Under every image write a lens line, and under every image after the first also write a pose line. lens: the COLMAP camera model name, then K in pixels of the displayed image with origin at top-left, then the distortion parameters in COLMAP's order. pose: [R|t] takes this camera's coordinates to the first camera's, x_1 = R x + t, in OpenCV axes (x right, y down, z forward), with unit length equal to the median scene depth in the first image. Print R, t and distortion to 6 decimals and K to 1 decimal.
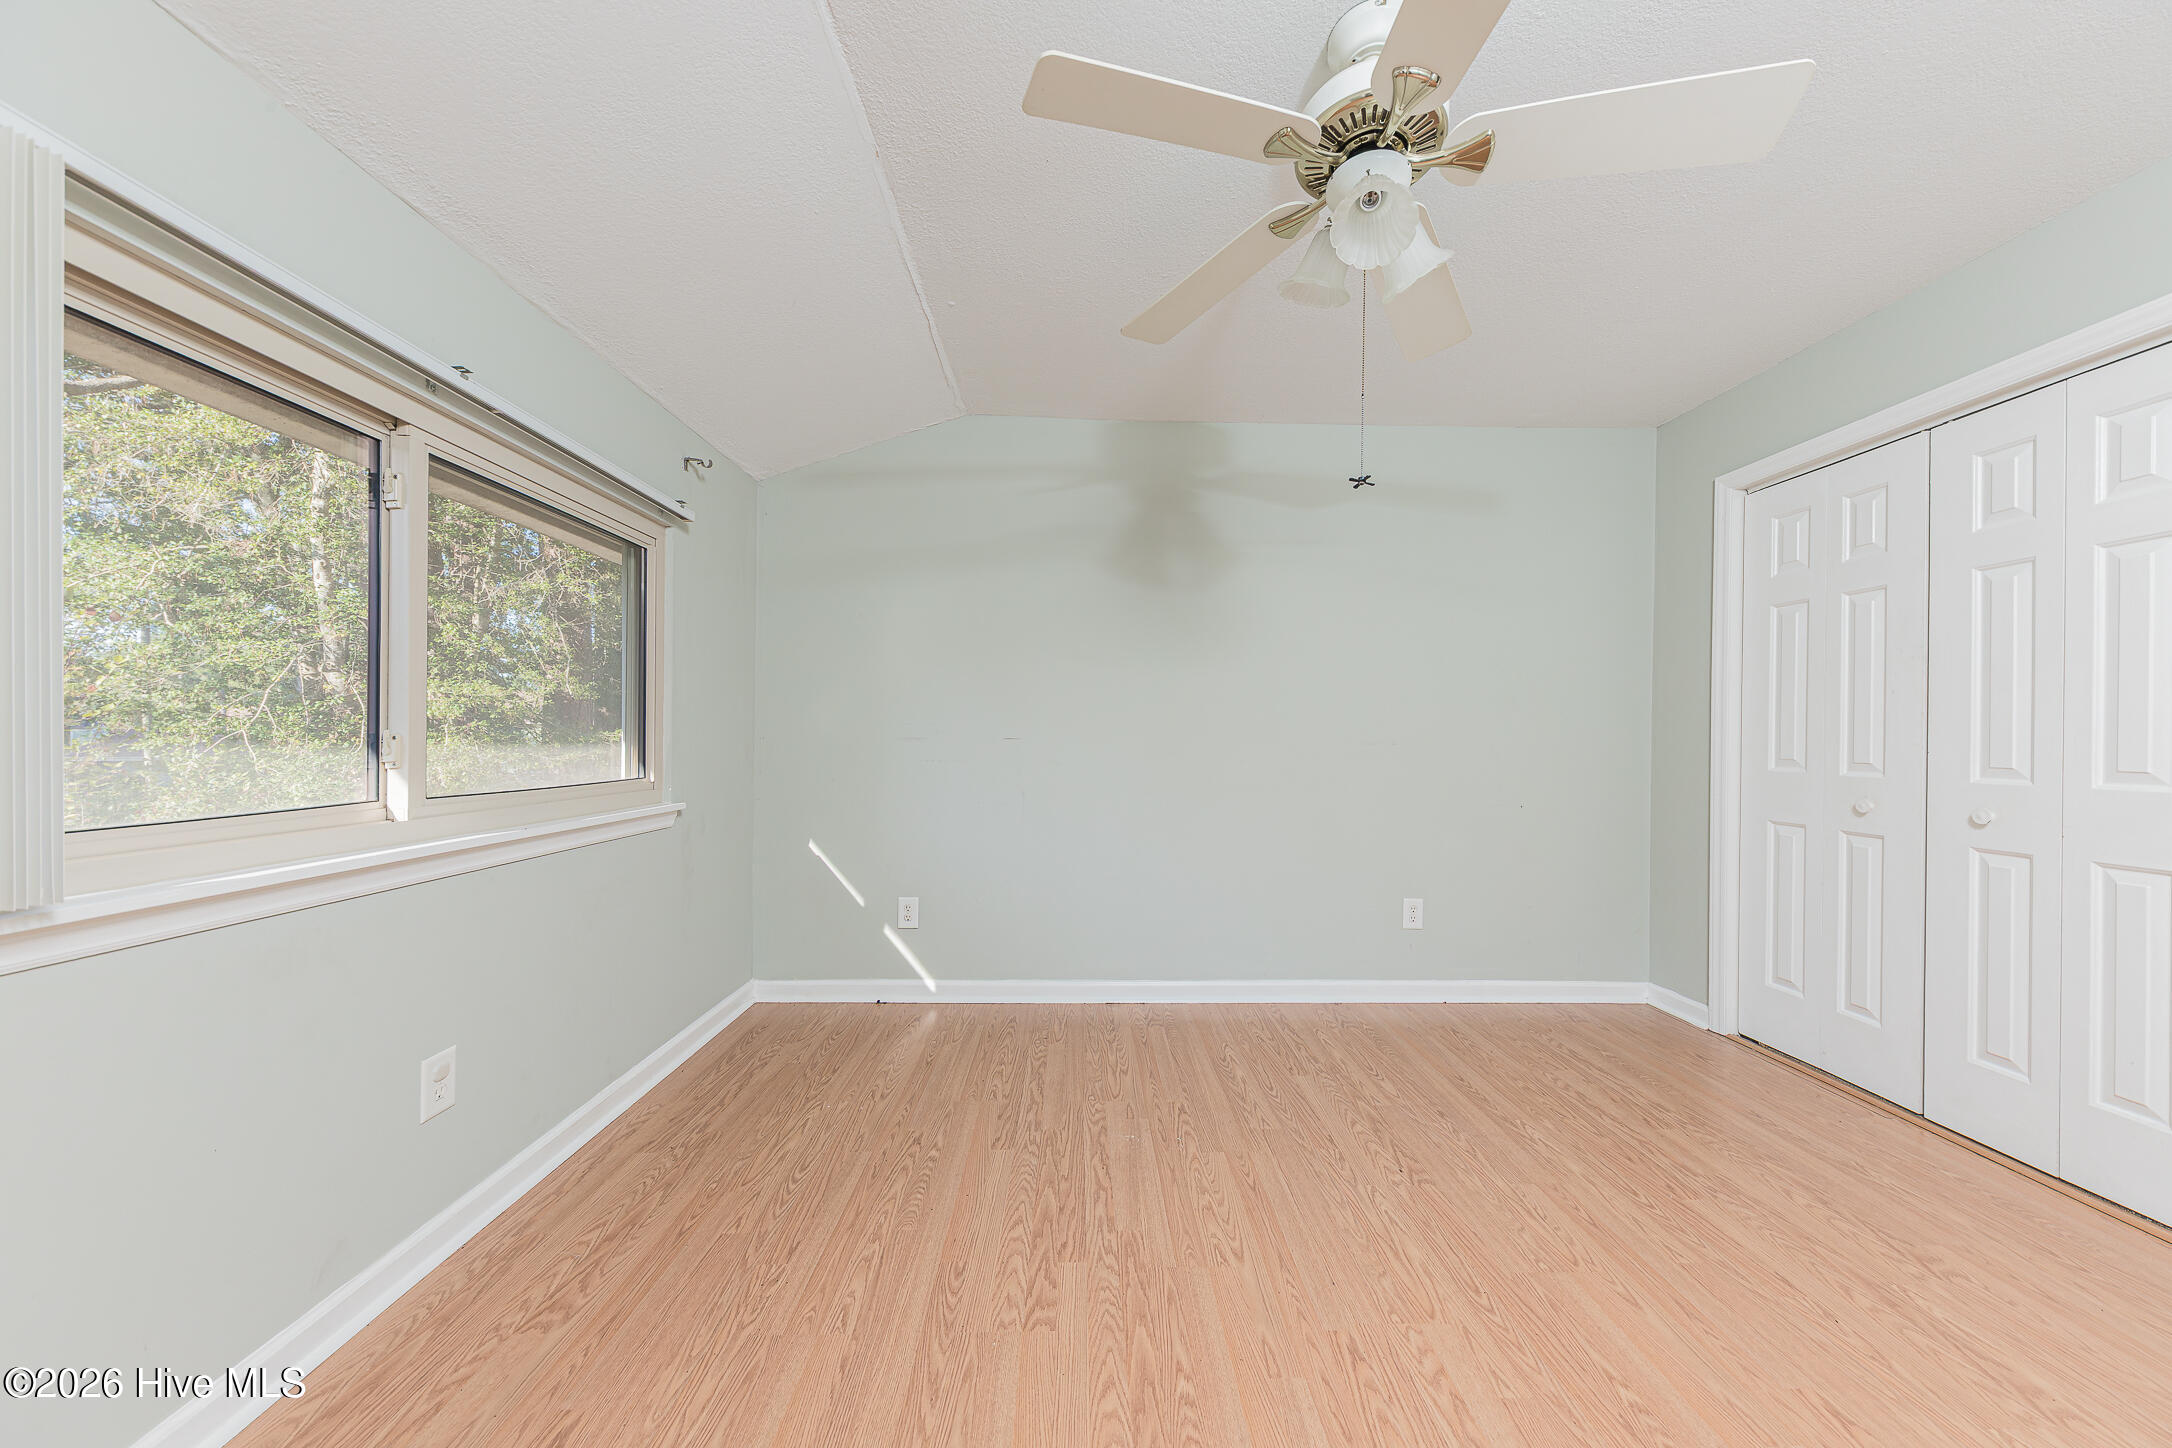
lens RADIAL K [[776.1, 0, 1039.6], [0, 776.1, 728.6], [0, 0, 1]] dist [0.004244, -0.000344]
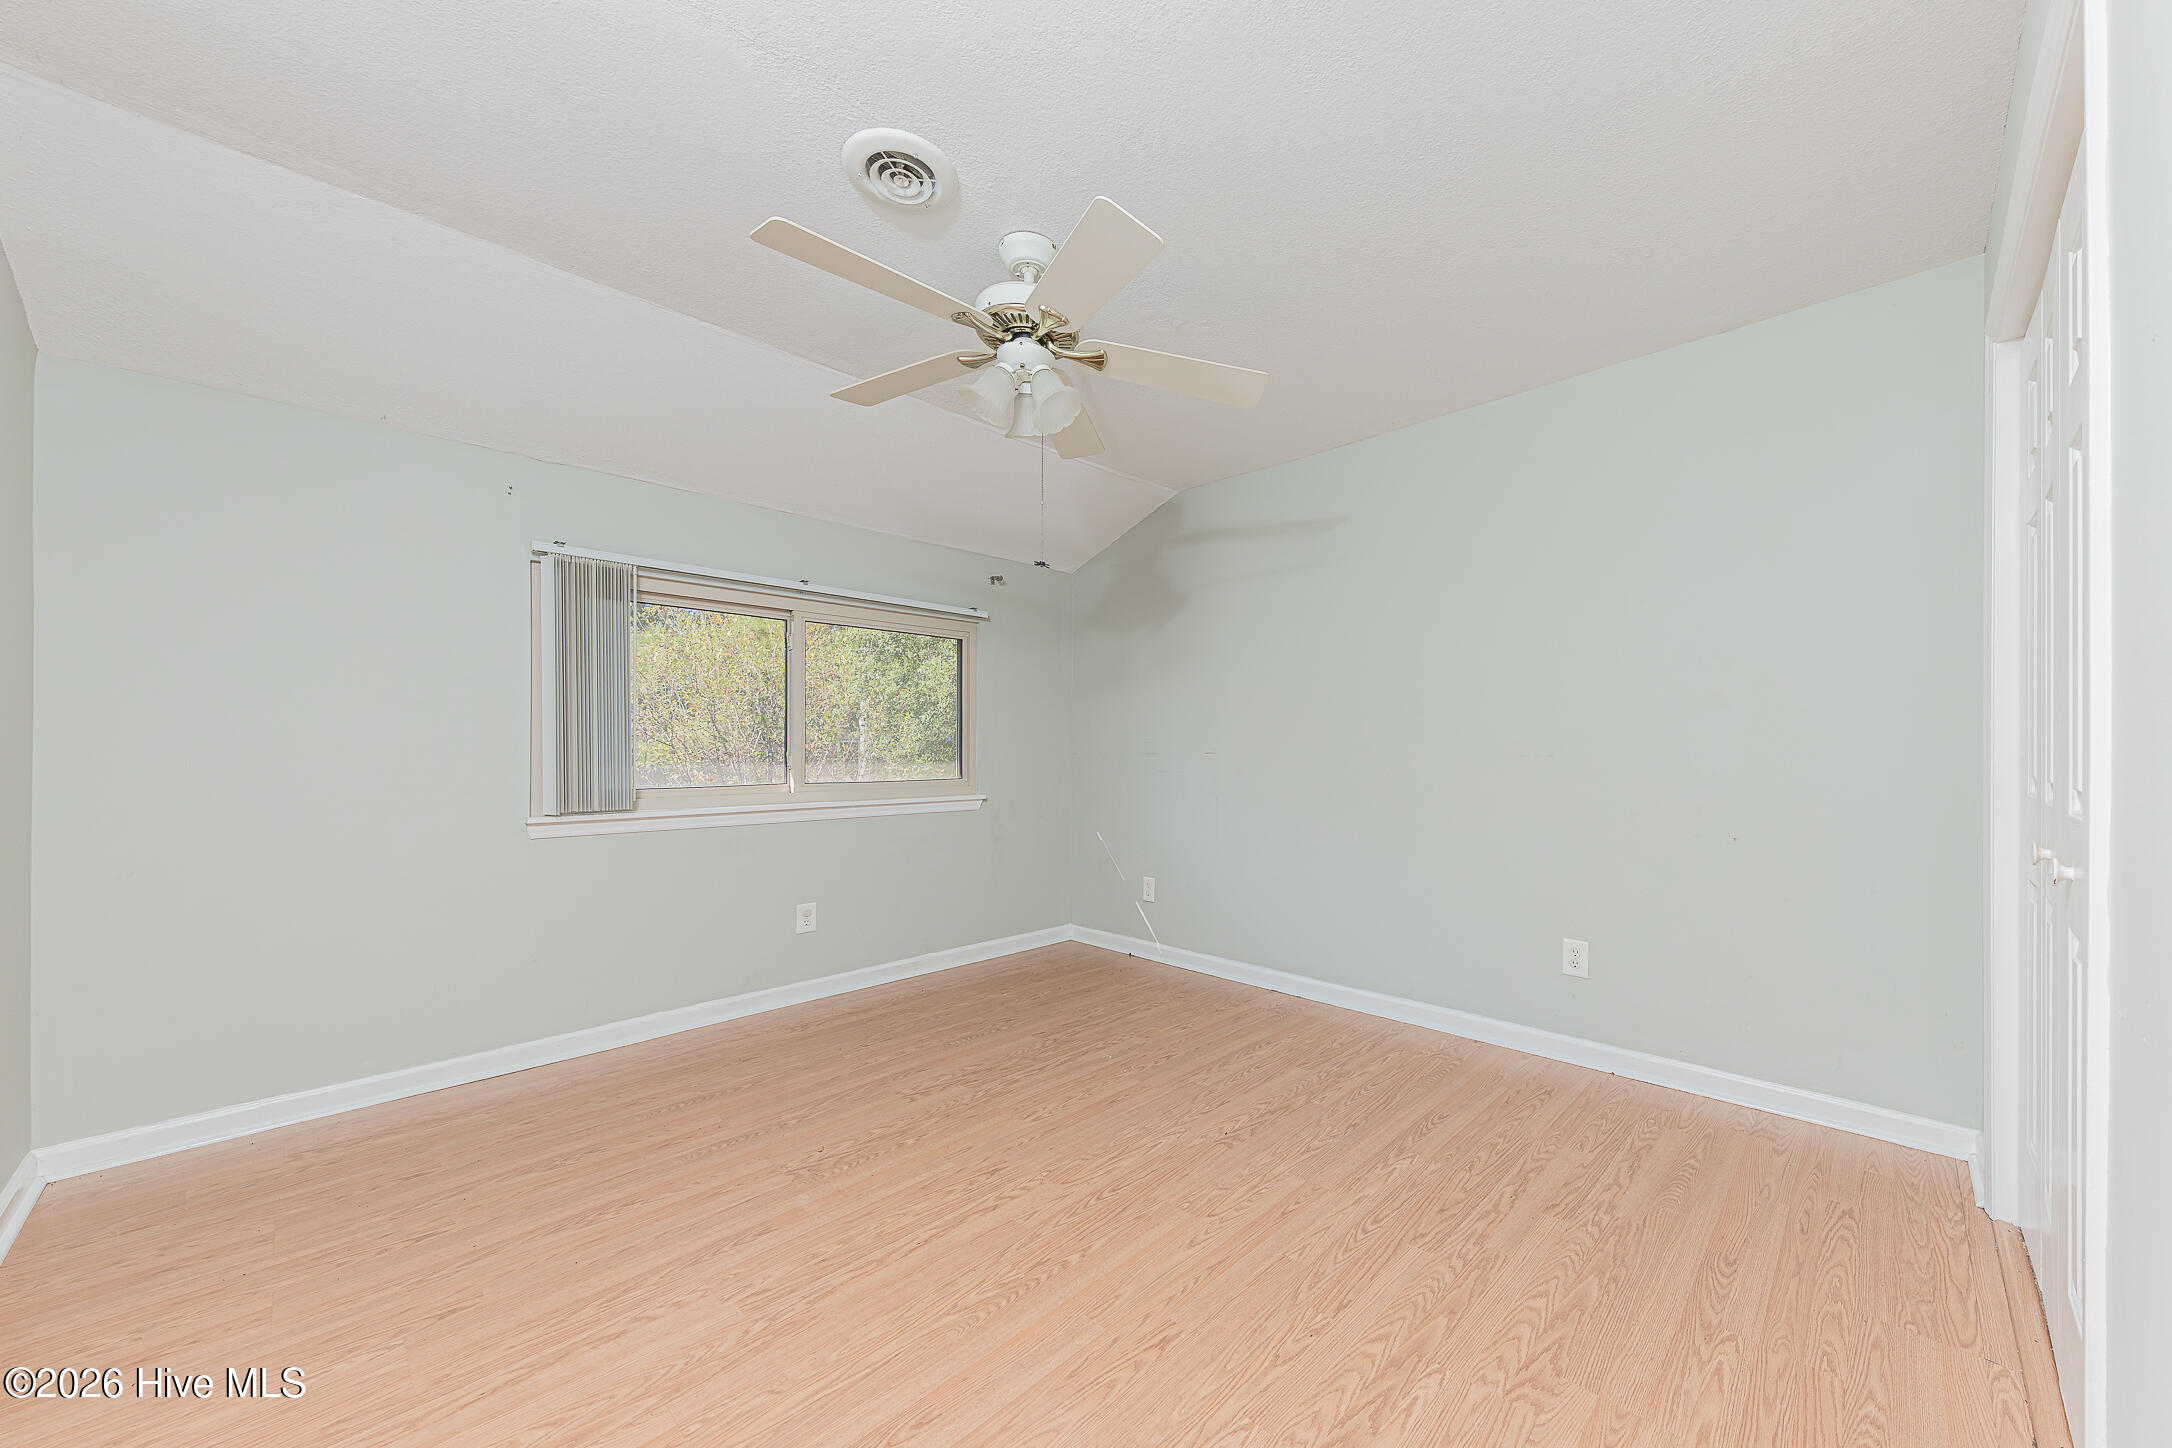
lens RADIAL K [[749.0, 0, 1095.7], [0, 749.0, 734.4], [0, 0, 1]] dist [0.002474, -0.000228]
pose [[0.713882, -0.023667, -0.699866, 0.967509], [0.012380, 0.999699, -0.021179, 0.010172], [0.700156, 0.006455, 0.713960, 0.078577]]
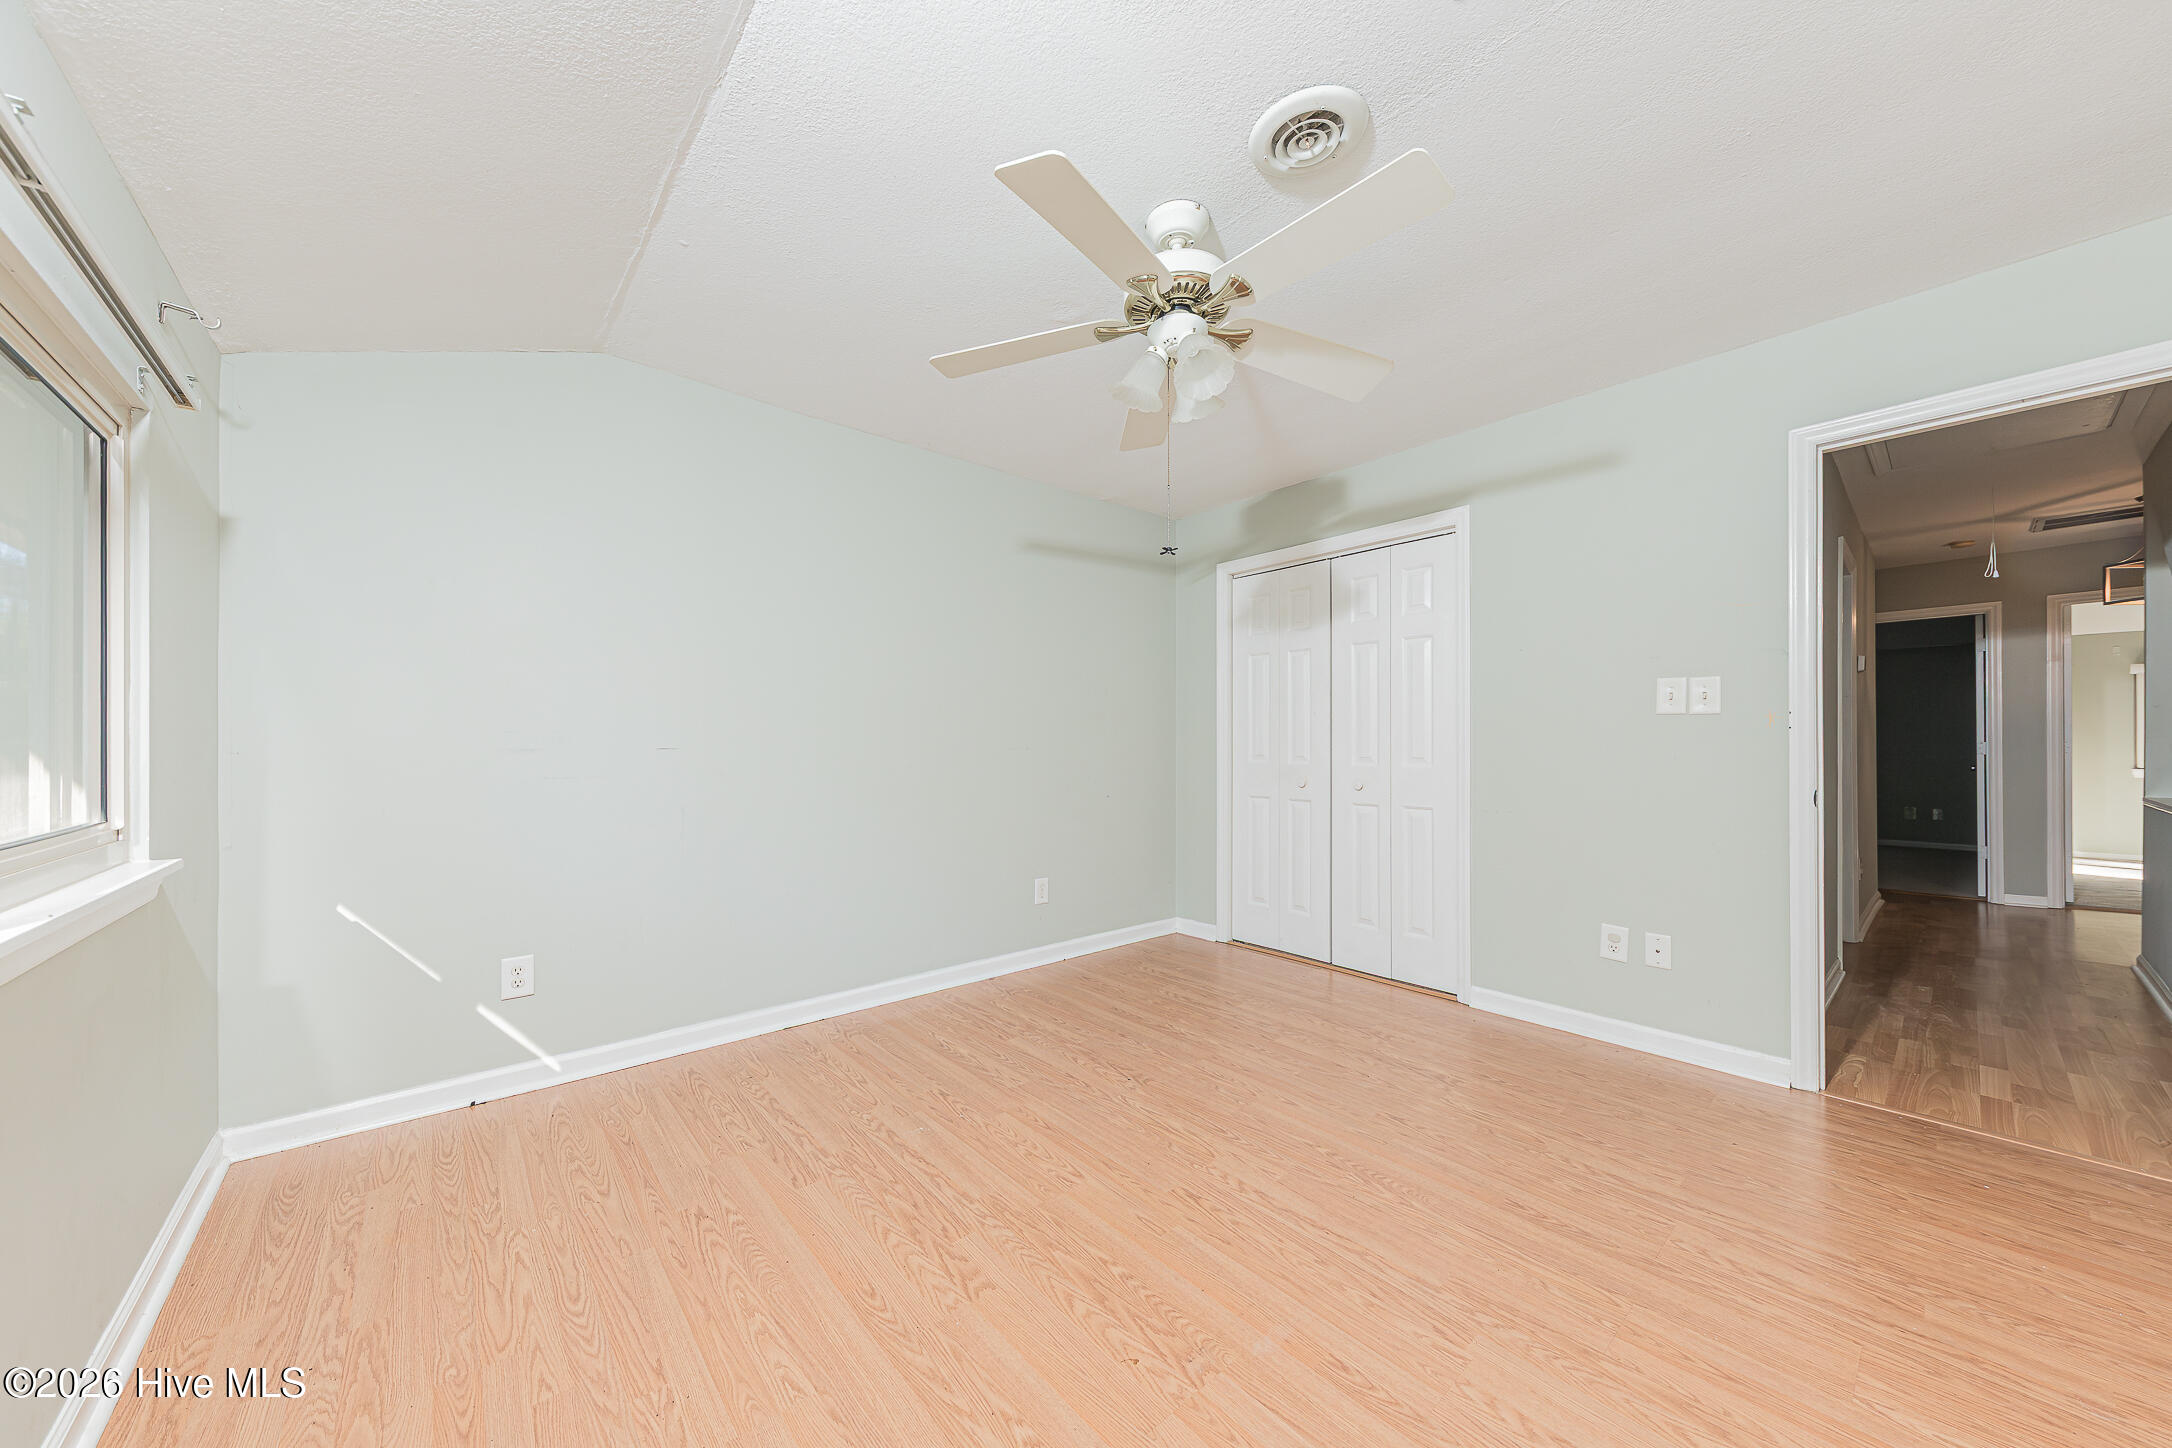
lens RADIAL K [[805.4, 0, 1066.2], [0, 805.4, 738.3], [0, 0, 1]] dist [0.002425, -0.000281]
pose [[0.756072, -0.008102, 0.654438, -0.426274], [0.006080, 0.999967, 0.005355, -0.005209], [-0.654460, -0.000070, 0.756097, 0.049595]]
